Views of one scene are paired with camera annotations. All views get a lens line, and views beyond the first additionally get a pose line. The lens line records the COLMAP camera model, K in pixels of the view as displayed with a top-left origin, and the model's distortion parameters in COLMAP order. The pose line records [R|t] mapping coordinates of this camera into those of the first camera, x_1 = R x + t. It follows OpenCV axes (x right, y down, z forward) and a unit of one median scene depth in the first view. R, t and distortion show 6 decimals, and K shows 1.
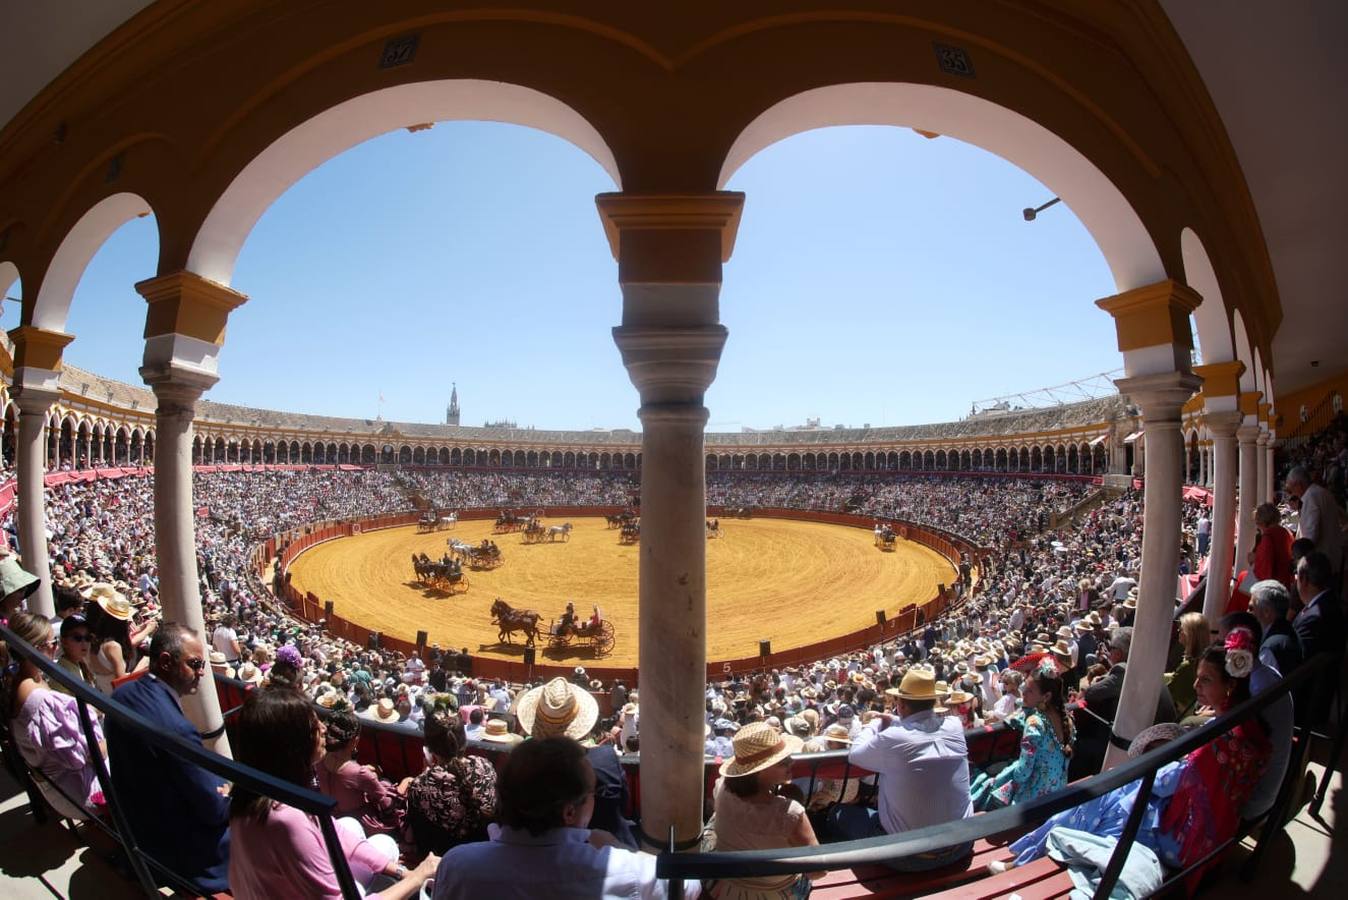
lens RADIAL K [[2863.5, 0, 674.0], [0, 2863.5, 450.0], [0, 0, 1]] dist [-0.466931, -0.033882]
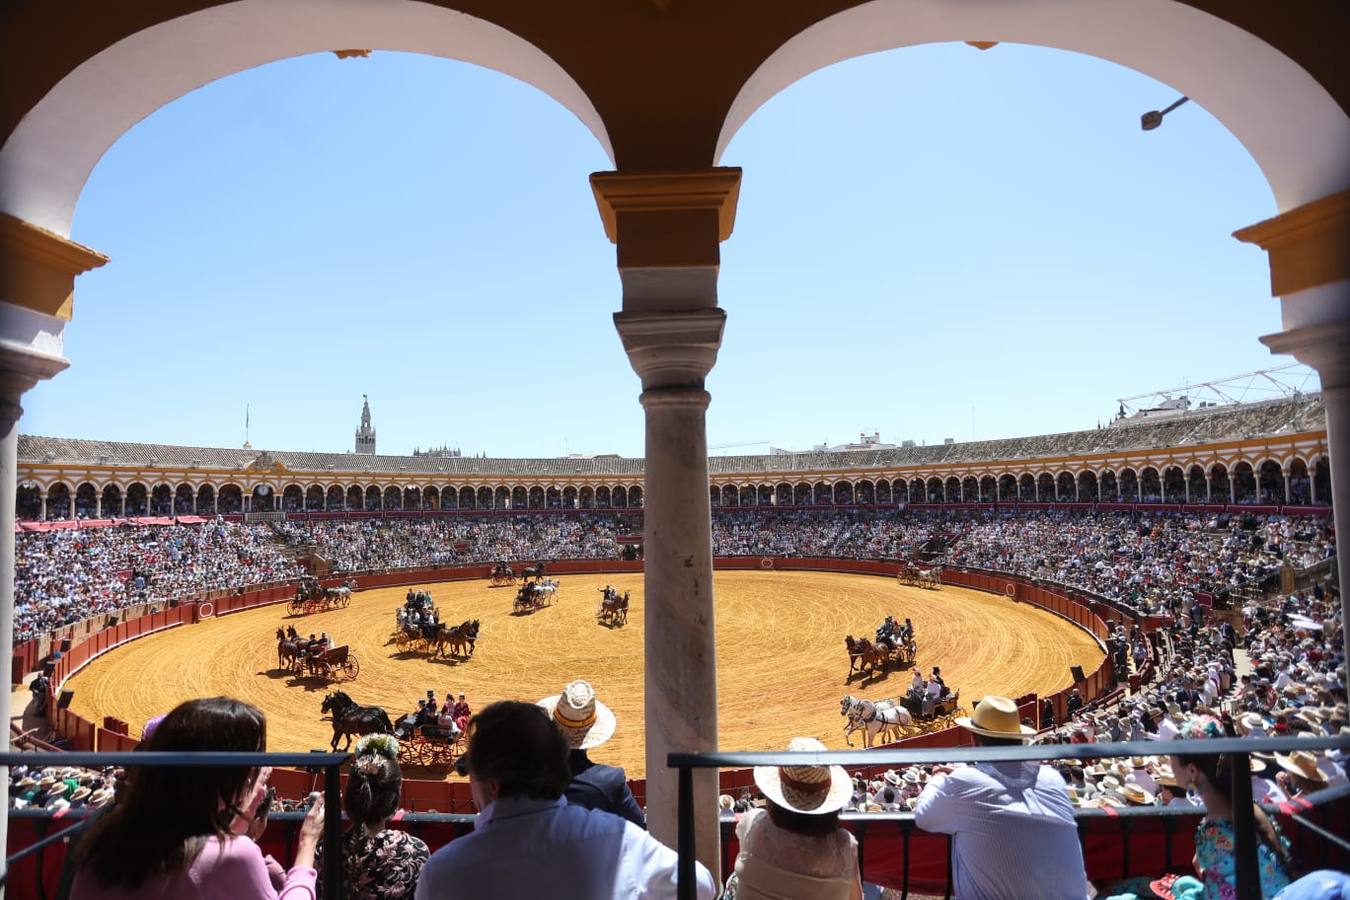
lens RADIAL K [[681.7, 0, 675.0], [0, 681.7, 450.0], [0, 0, 1]] dist [-0.073181, 0.037238]
pose [[0.999588, -0.024527, 0.014906, -0.003310], [0.024945, 0.999281, -0.028545, -0.002975], [-0.014195, 0.028905, 0.999481, 0.835406]]
